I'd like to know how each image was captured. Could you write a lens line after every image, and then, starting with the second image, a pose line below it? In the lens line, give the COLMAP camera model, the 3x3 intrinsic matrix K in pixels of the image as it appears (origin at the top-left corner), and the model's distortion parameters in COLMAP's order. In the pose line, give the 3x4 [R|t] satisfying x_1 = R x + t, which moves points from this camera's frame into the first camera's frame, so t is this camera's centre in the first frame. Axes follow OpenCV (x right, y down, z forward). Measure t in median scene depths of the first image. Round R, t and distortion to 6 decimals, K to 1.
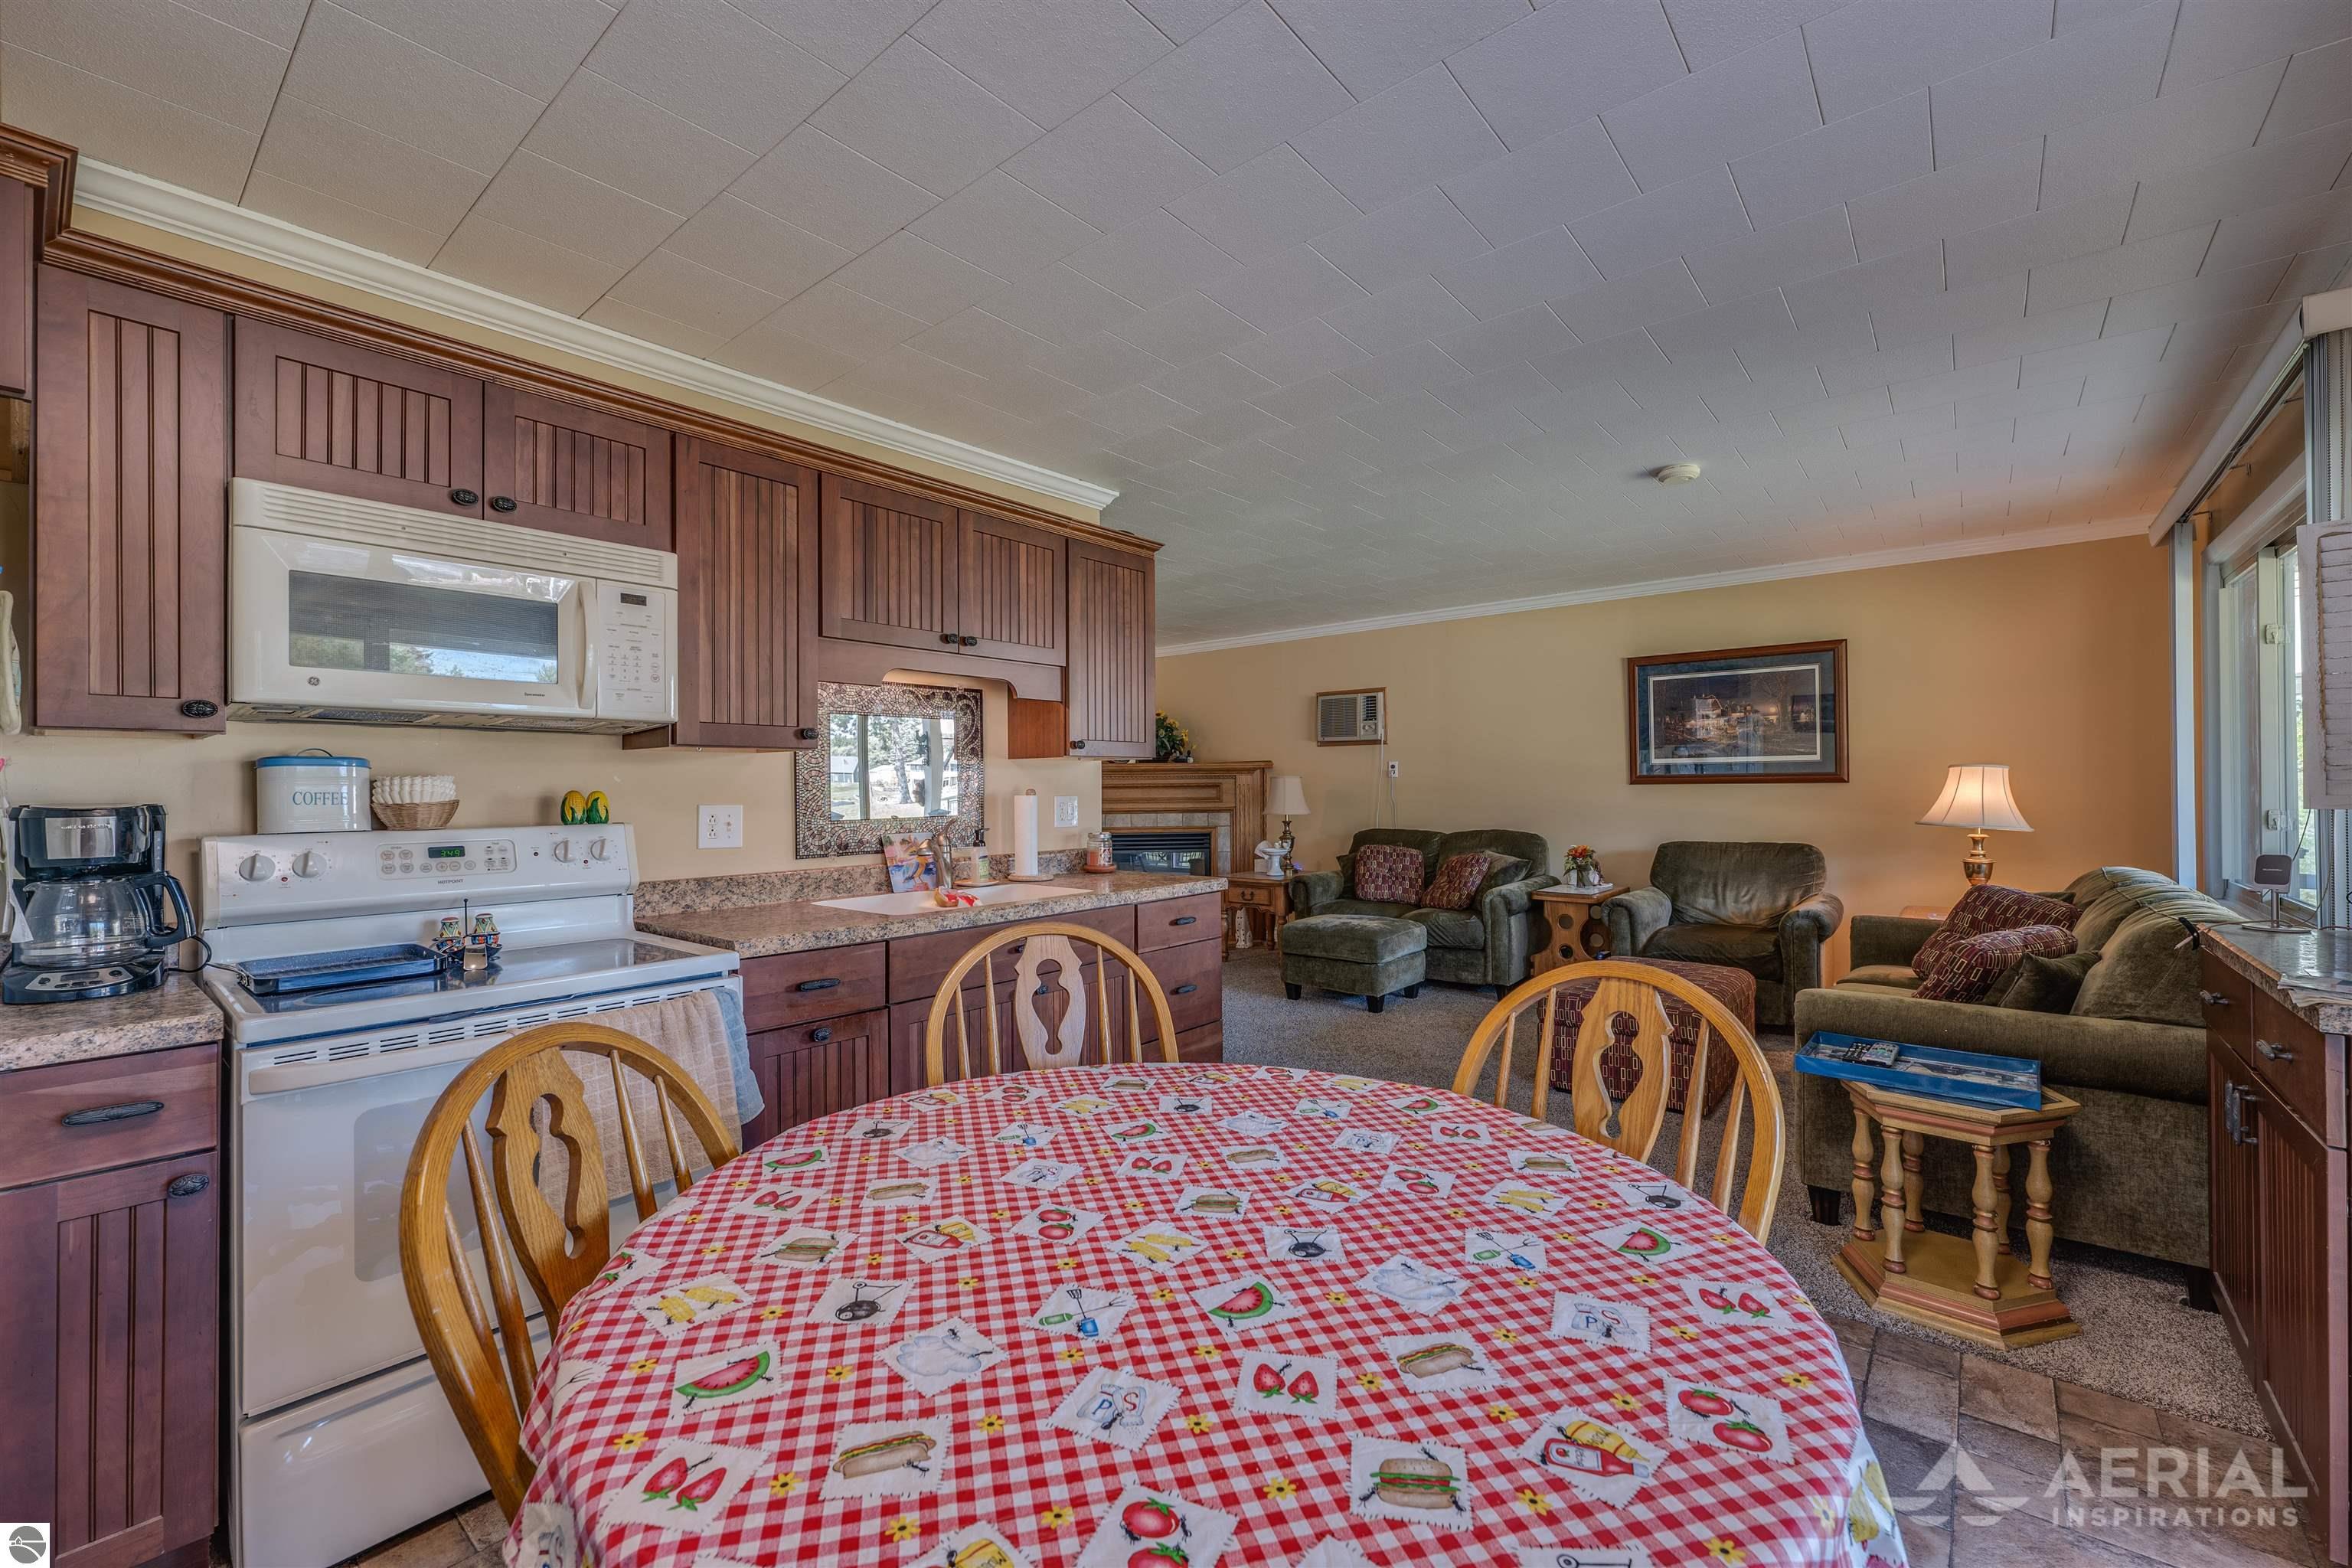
lens RADIAL K [[961.0, 0, 1162.5], [0, 961.0, 782.8], [0, 0, 1]] dist [0.003270, -0.000723]
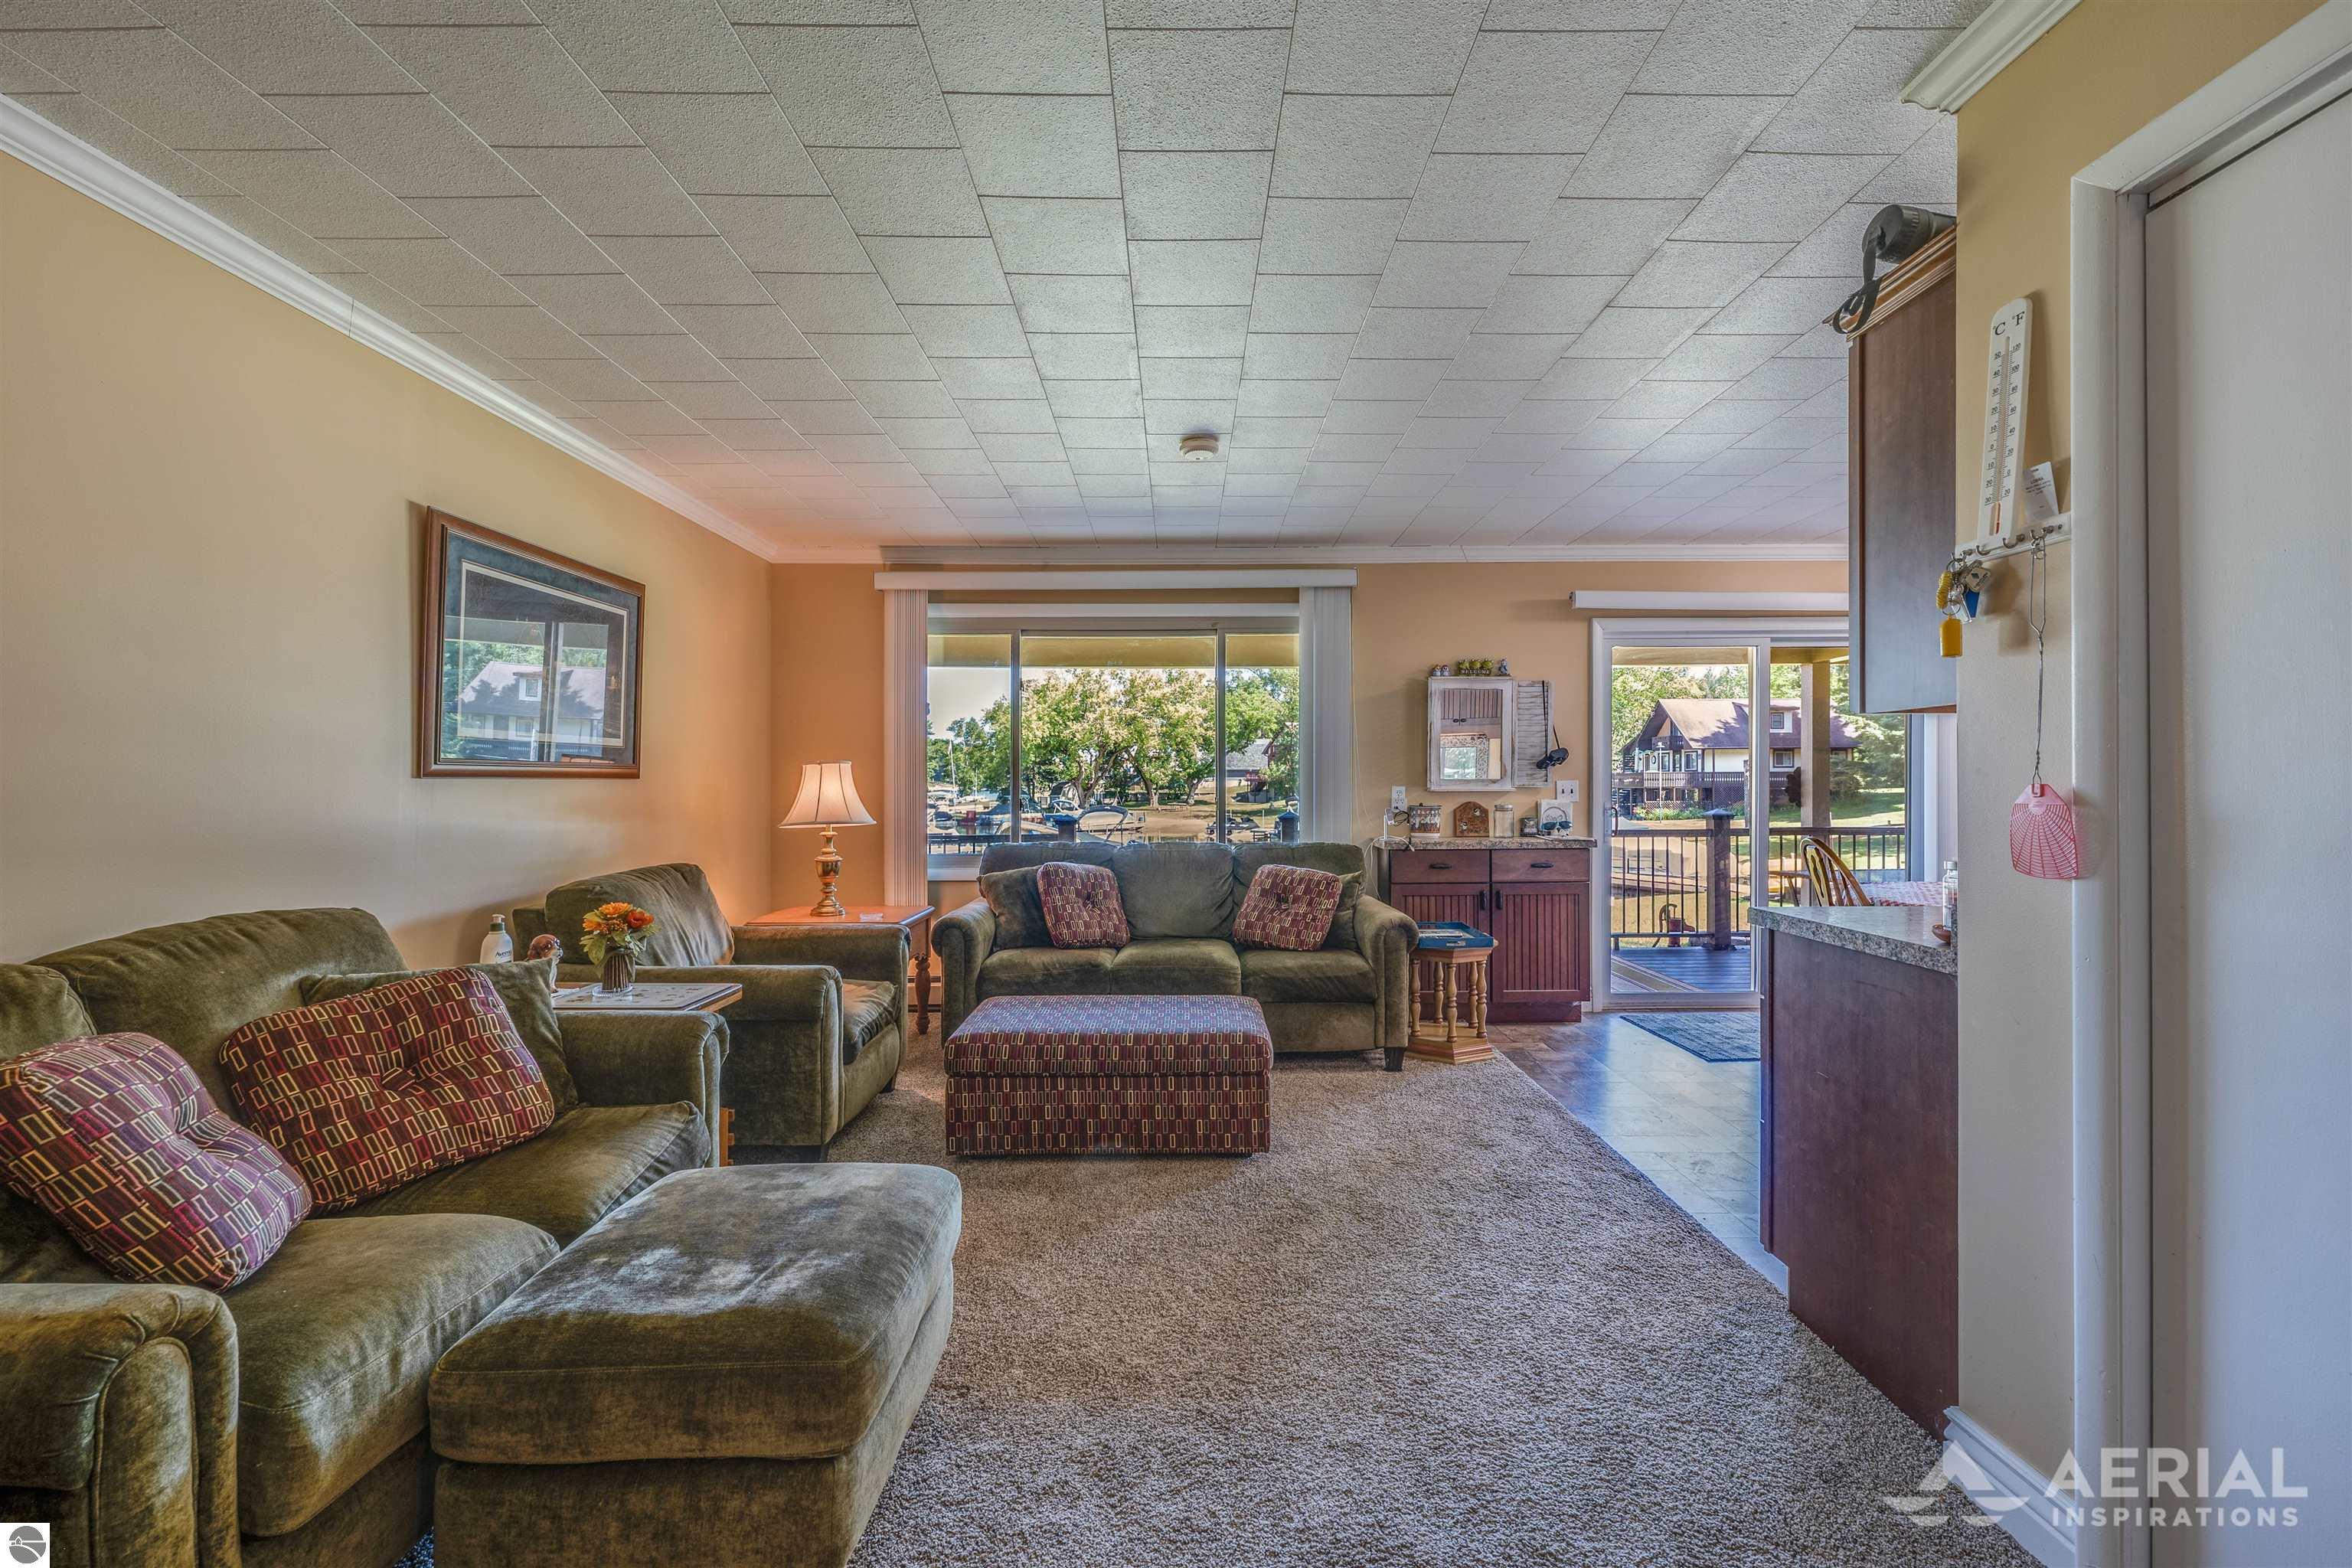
lens RADIAL K [[961.0, 0, 1195.0], [0, 961.0, 776.2], [0, 0, 1]] dist [0.003270, -0.000723]
pose [[-0.658858, 0.016021, 0.752097, -0.110434], [0.005438, 0.999848, -0.016535, 0.010717], [-0.752248, -0.006805, -0.658845, 0.980623]]
